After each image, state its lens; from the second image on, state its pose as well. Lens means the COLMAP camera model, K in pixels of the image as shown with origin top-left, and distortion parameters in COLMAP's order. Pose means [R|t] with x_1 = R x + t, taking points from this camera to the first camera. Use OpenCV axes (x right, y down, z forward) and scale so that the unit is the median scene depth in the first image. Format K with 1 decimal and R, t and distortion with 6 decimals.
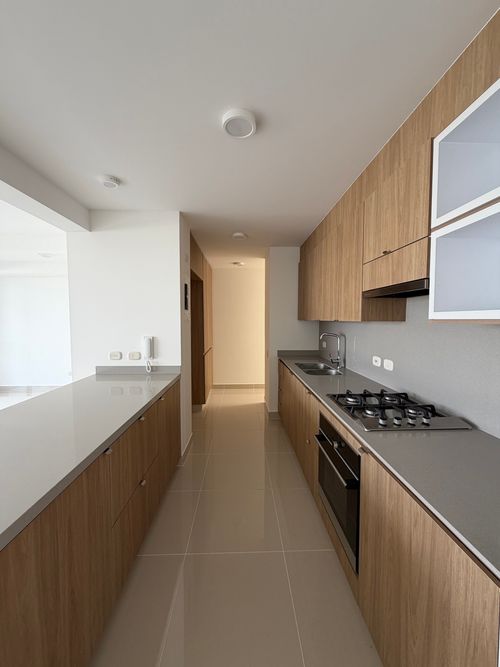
lens RADIAL K [[266.1, 0, 249.3], [0, 266.1, 332.4], [0, 0, 1]] dist [0.001039, 0.000254]
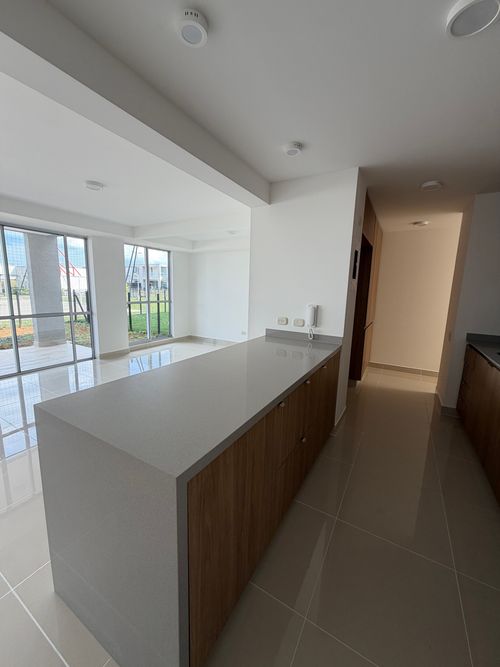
lens RADIAL K [[266.1, 0, 249.9], [0, 266.1, 332.6], [0, 0, 1]] dist [0.001039, 0.000254]
pose [[0.847632, 0.111169, -0.518807, -0.052034], [-0.055327, 0.990992, 0.121954, 0.010424], [0.527691, -0.074668, 0.846148, 0.004253]]
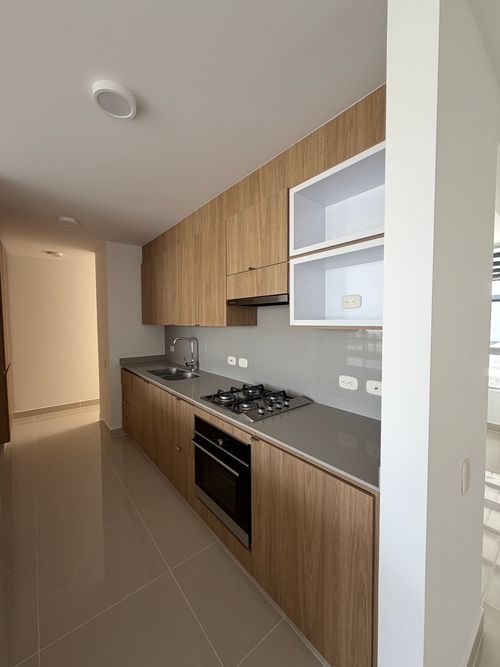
lens RADIAL K [[266.1, 0, 249.7], [0, 266.1, 332.7], [0, 0, 1]] dist [0.001039, 0.000254]
pose [[0.795432, -0.029659, 0.605317, -0.147988], [0.034031, 0.999412, 0.004248, -0.013612], [-0.605087, 0.017221, 0.795973, 0.041765]]
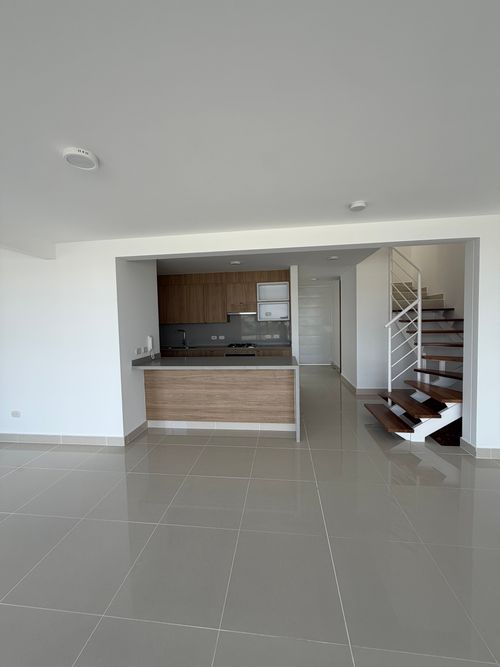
lens RADIAL K [[266.1, 0, 250.0], [0, 266.1, 333.3], [0, 0, 1]] dist [0.001039, 0.000254]
pose [[0.153228, -0.059100, 0.986422, -2.083859], [0.071465, 0.996259, 0.048589, -0.038474], [-0.985603, 0.063049, 0.156878, 0.225444]]
